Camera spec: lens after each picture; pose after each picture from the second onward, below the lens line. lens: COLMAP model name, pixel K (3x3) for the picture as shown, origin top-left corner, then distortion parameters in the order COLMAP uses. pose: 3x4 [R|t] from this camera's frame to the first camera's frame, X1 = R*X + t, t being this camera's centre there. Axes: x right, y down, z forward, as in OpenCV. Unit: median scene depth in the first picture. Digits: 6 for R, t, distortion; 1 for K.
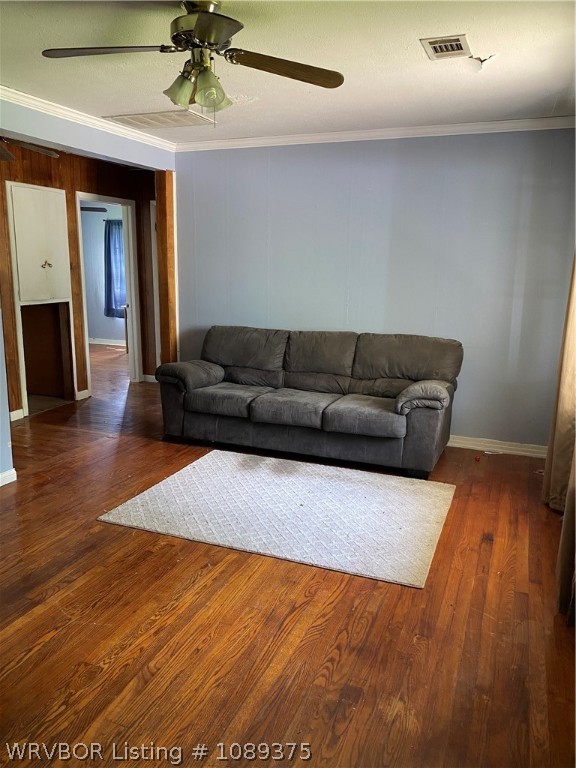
lens RADIAL K [[588.1, 0, 286.1], [0, 588.1, 386.7], [0, 0, 1]] dist [0.026313, -0.027386]
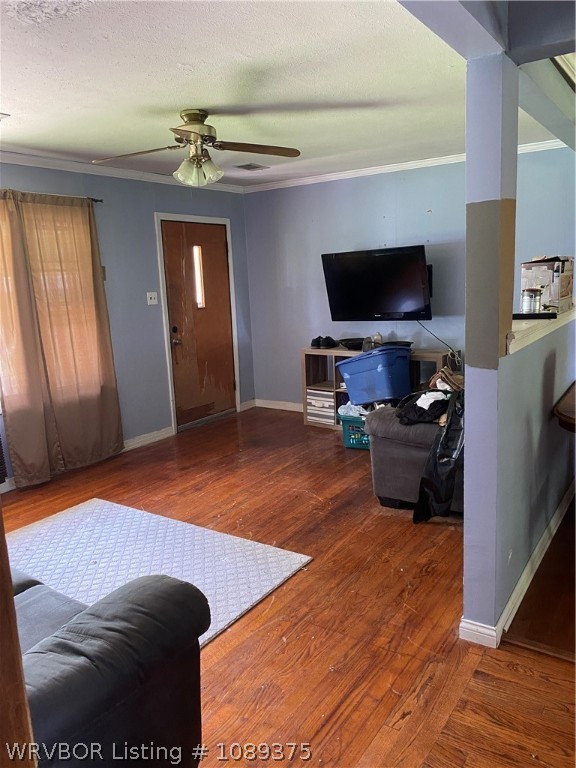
lens RADIAL K [[588.1, 0, 288.8], [0, 588.1, 382.2], [0, 0, 1]] dist [0.026313, -0.027386]
pose [[-0.977277, -0.013741, 0.211521, -0.636989], [0.066787, 0.927108, 0.368797, -0.518619], [-0.201171, 0.374543, -0.905123, 2.335343]]
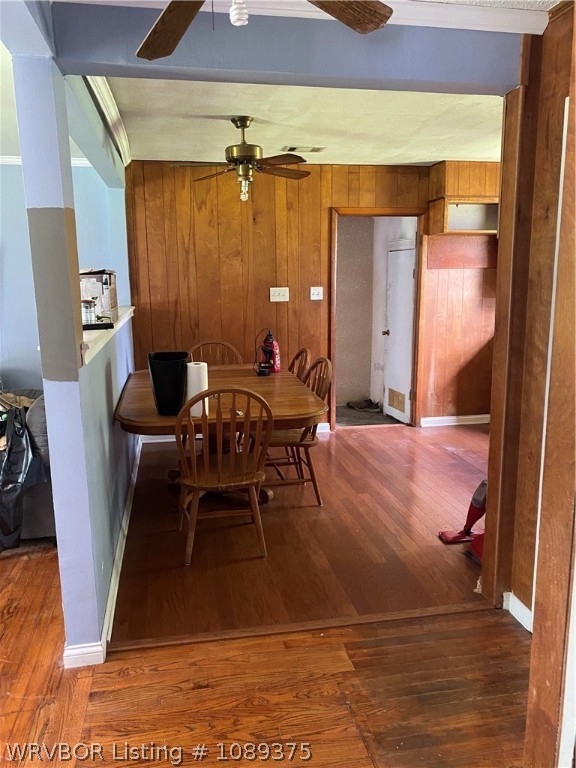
lens RADIAL K [[588.1, 0, 285.8], [0, 588.1, 382.6], [0, 0, 1]] dist [0.026313, -0.027386]
pose [[-0.844162, 0.091369, -0.528245, -0.556638], [-0.107549, 0.936472, 0.333847, -0.510149], [0.525190, 0.338633, -0.780707, 2.303066]]
